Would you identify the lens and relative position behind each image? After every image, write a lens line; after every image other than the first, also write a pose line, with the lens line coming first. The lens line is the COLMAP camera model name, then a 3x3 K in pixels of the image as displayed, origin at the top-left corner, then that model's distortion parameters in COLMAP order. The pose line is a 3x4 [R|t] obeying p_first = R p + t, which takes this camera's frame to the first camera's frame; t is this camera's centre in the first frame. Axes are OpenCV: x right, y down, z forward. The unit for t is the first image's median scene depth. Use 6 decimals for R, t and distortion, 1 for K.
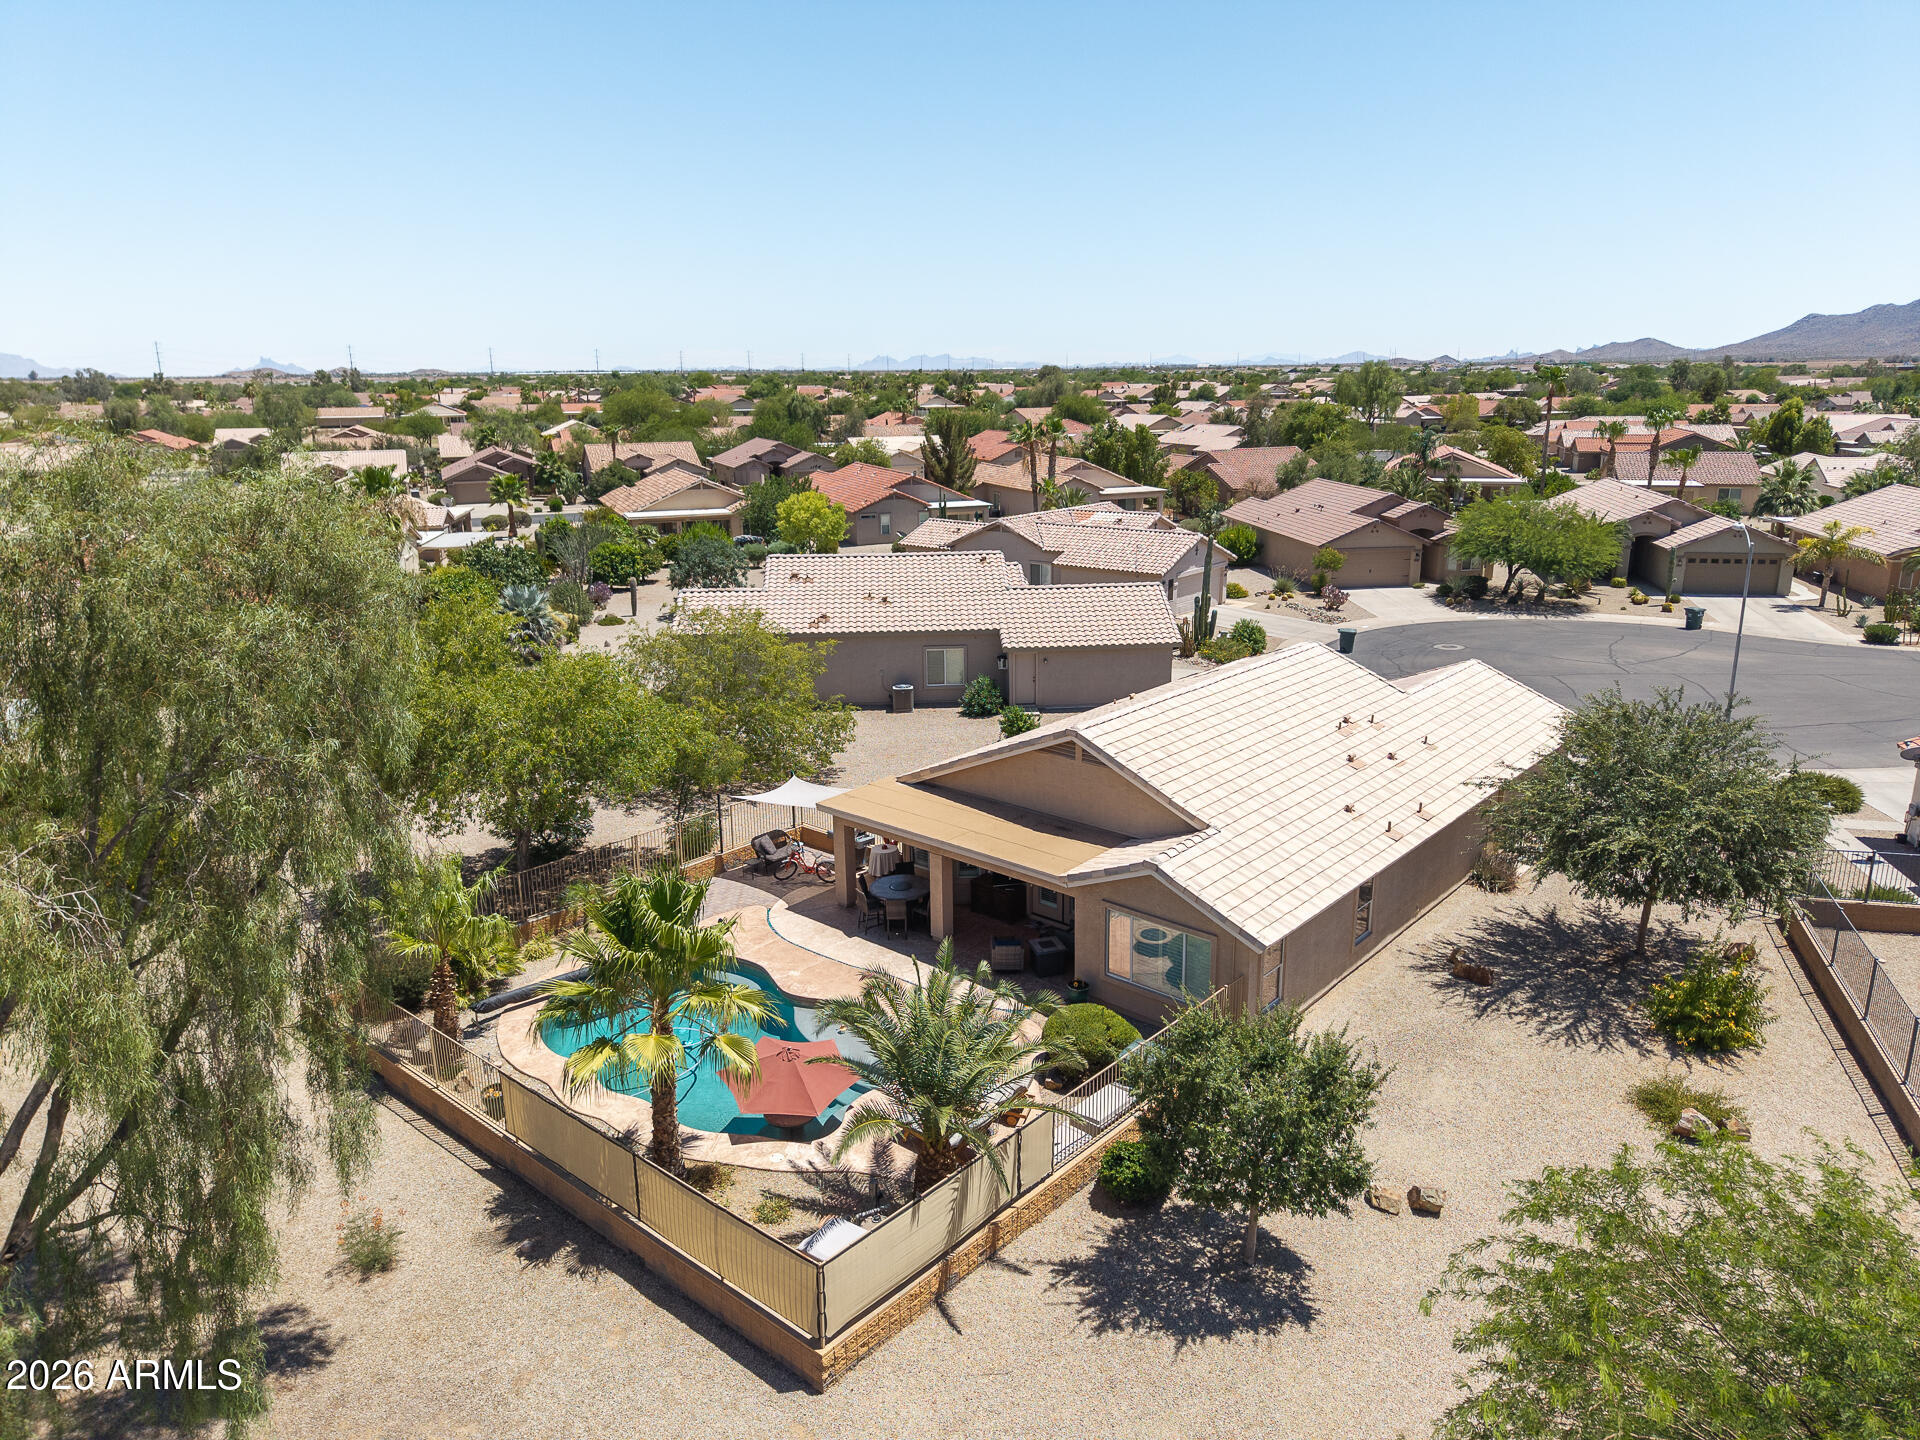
lens RADIAL K [[1330.9, 0, 960.0], [0, 1330.9, 720.0], [0, 0, 1]] dist [-0.003117, -0.006696]
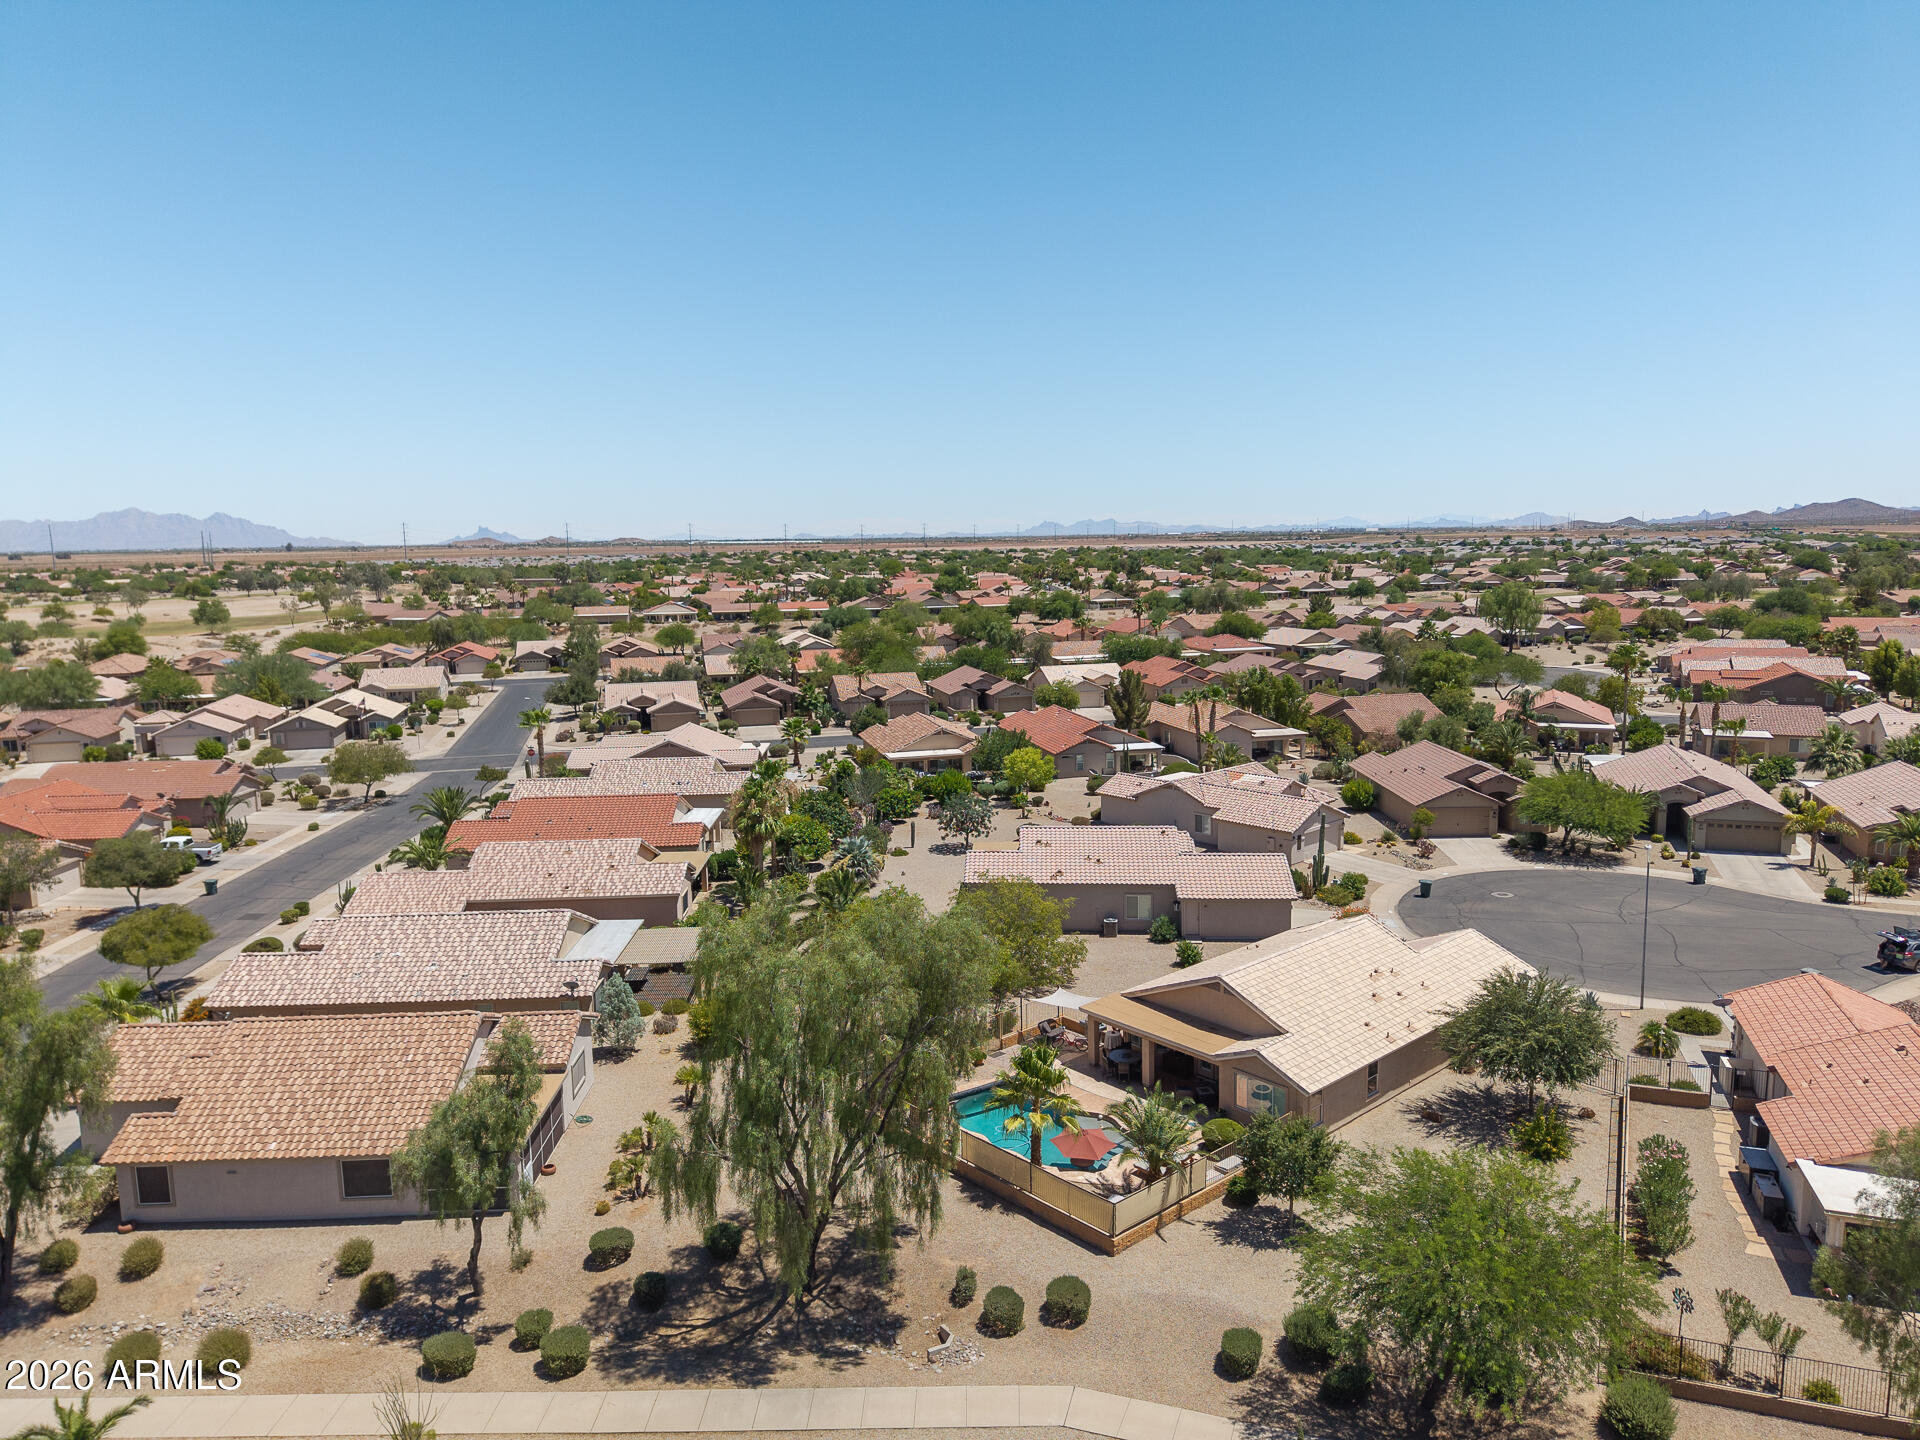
lens RADIAL K [[1330.9, 0, 960.0], [0, 1330.9, 720.0], [0, 0, 1]] dist [-0.003117, -0.006696]
pose [[0.992556, 0.015792, -0.120758, -0.044034], [-0.029948, 0.992760, -0.116323, -0.091578], [0.118047, 0.119074, 0.985843, -0.717886]]
